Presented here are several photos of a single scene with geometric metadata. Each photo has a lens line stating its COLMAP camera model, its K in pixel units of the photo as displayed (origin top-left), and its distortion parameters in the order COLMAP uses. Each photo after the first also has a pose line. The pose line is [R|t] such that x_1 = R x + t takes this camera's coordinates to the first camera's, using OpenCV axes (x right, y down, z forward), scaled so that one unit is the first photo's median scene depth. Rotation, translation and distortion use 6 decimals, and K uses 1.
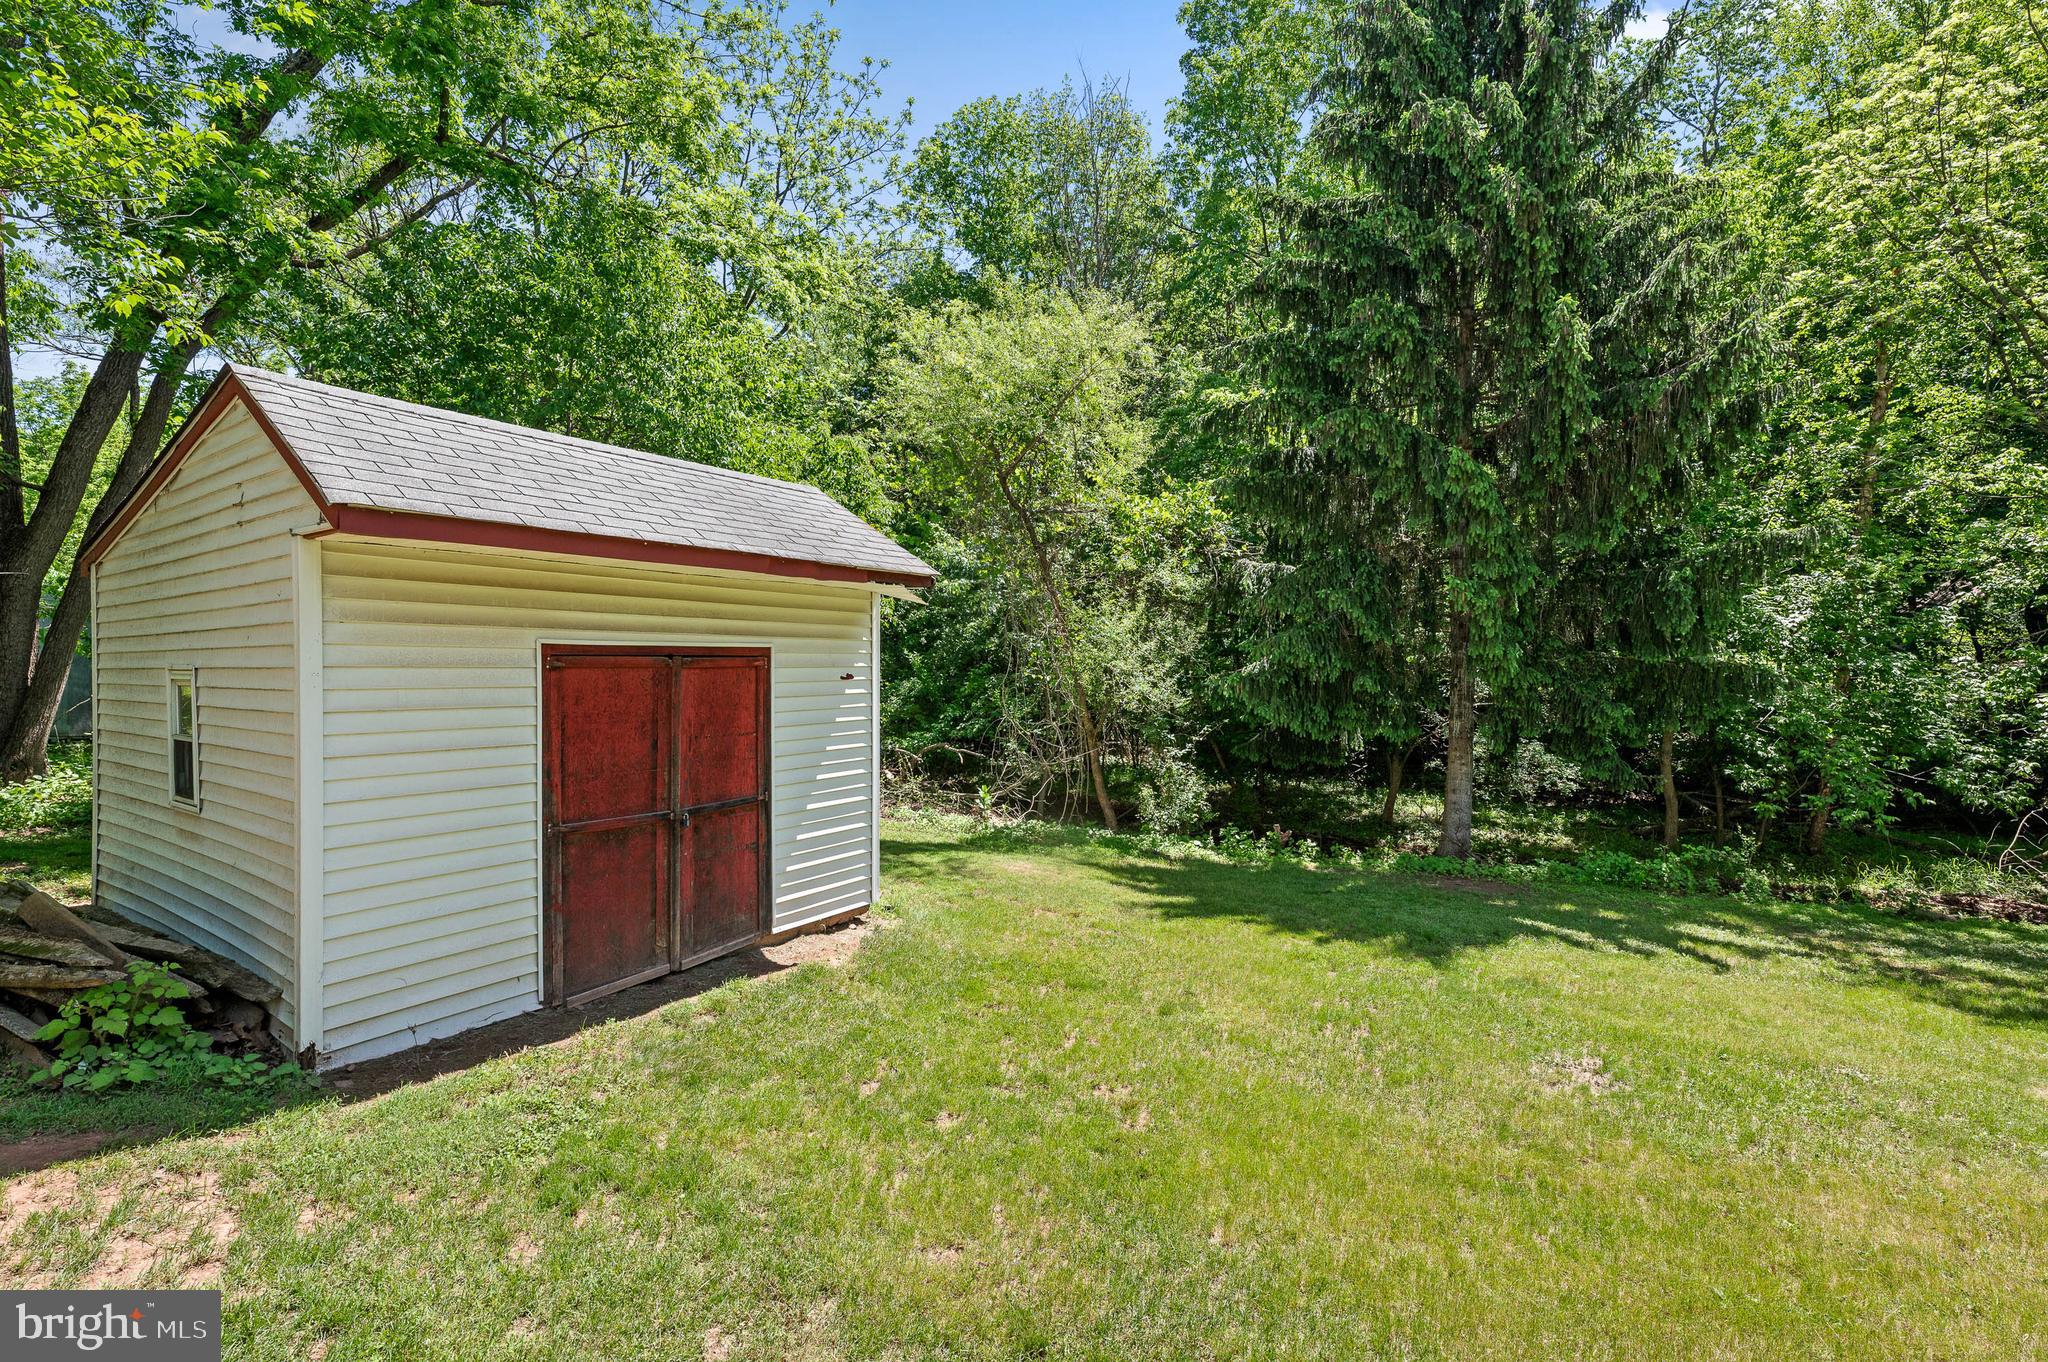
lens RADIAL K [[912.2, 0, 1026.0], [0, 912.2, 675.9], [0, 0, 1]] dist [0.000103, -0.000134]
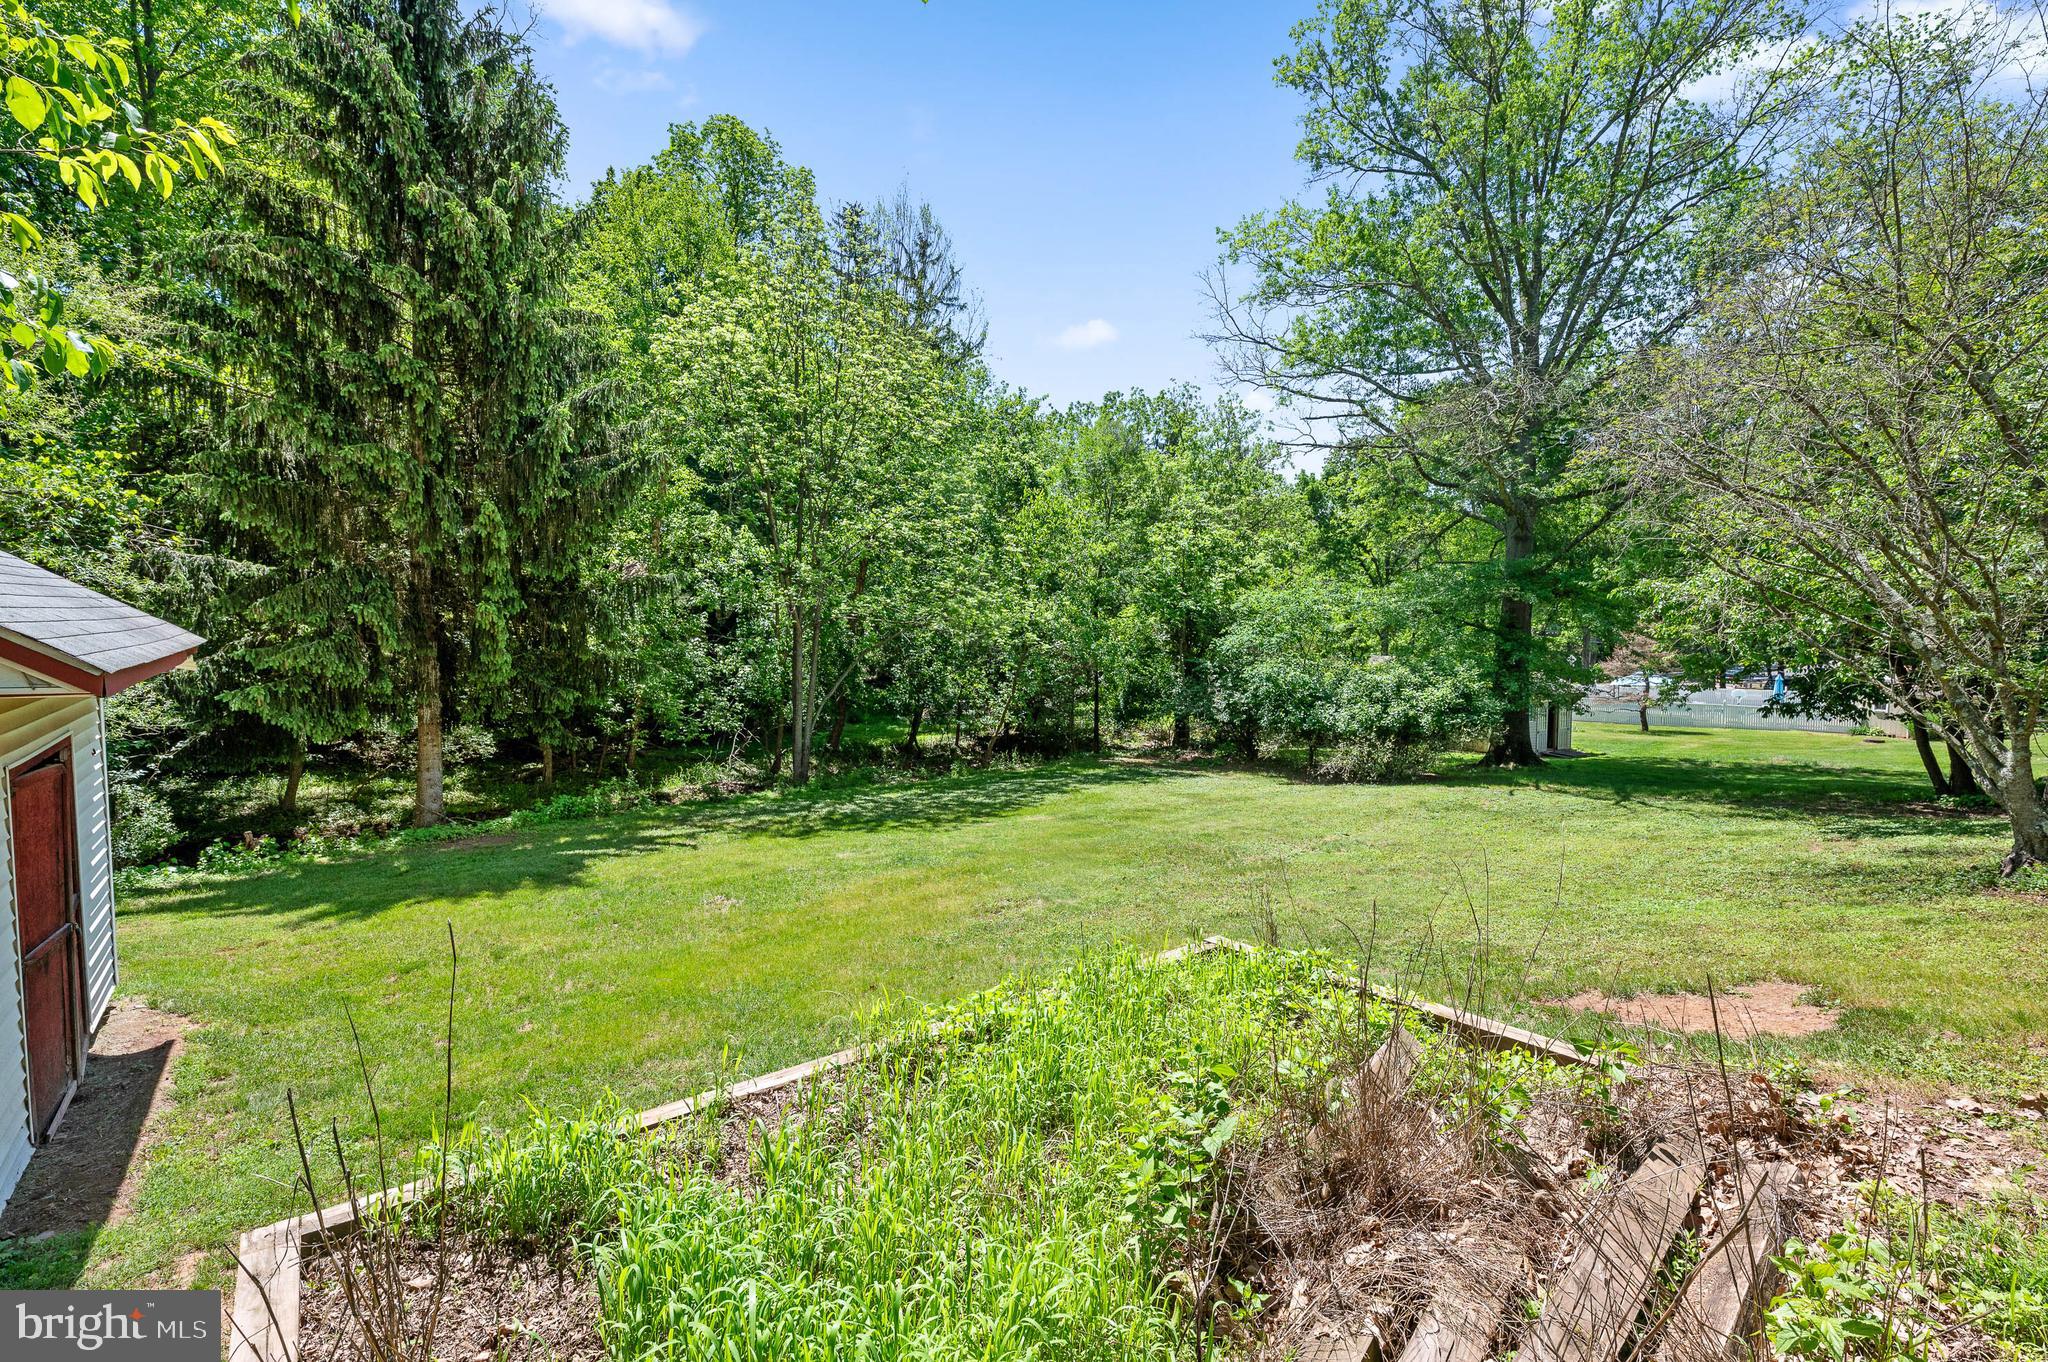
lens RADIAL K [[912.2, 0, 1027.0], [0, 912.2, 678.5], [0, 0, 1]] dist [0.000103, -0.000134]
pose [[0.324568, -0.061430, 0.943866, -0.680279], [-0.003459, 0.997805, 0.066130, -0.125022], [-0.945856, -0.024728, 0.323643, -0.178607]]
